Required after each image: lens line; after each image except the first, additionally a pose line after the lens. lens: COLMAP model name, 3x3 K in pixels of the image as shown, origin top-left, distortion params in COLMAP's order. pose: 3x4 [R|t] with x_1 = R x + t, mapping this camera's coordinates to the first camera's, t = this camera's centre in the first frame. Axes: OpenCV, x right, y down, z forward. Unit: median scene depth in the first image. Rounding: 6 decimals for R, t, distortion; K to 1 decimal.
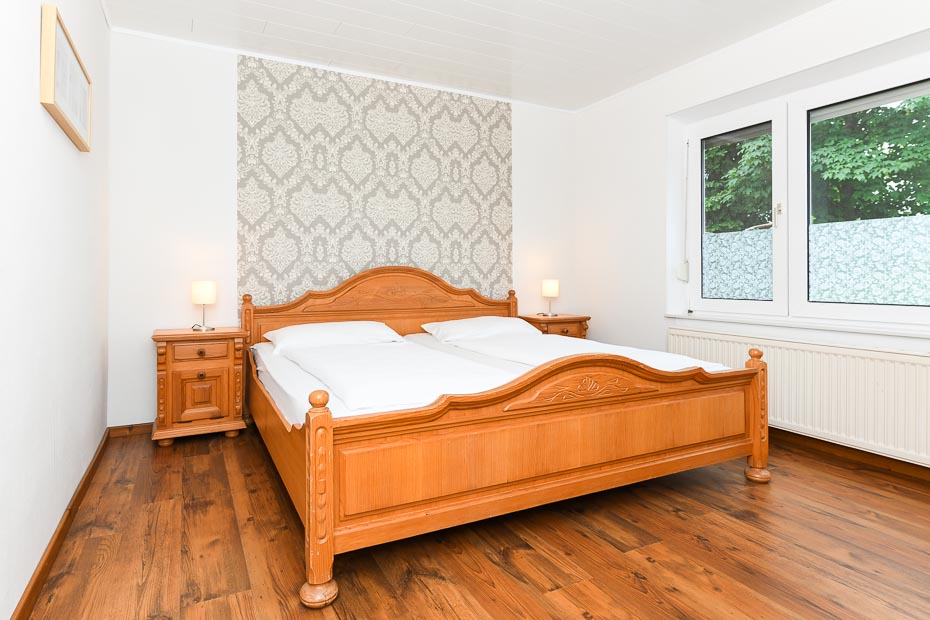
lens RADIAL K [[539.1, 0, 465.7], [0, 539.1, 262.6], [0, 0, 1]] dist [0.066375, -0.104115]
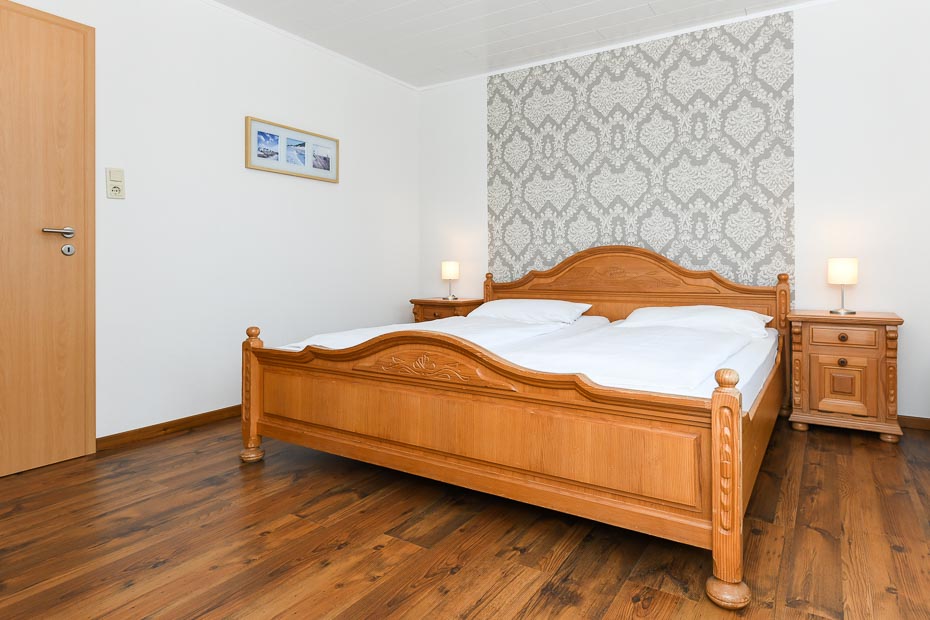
lens RADIAL K [[556.3, 0, 466.3], [0, 556.3, 260.3], [0, 0, 1]] dist [-0.008075, -0.000513]
pose [[0.490218, -0.003069, -0.871595, 0.612609], [0.034911, 0.999260, 0.016117, 0.007478], [0.870900, -0.038329, 0.489962, 0.314261]]
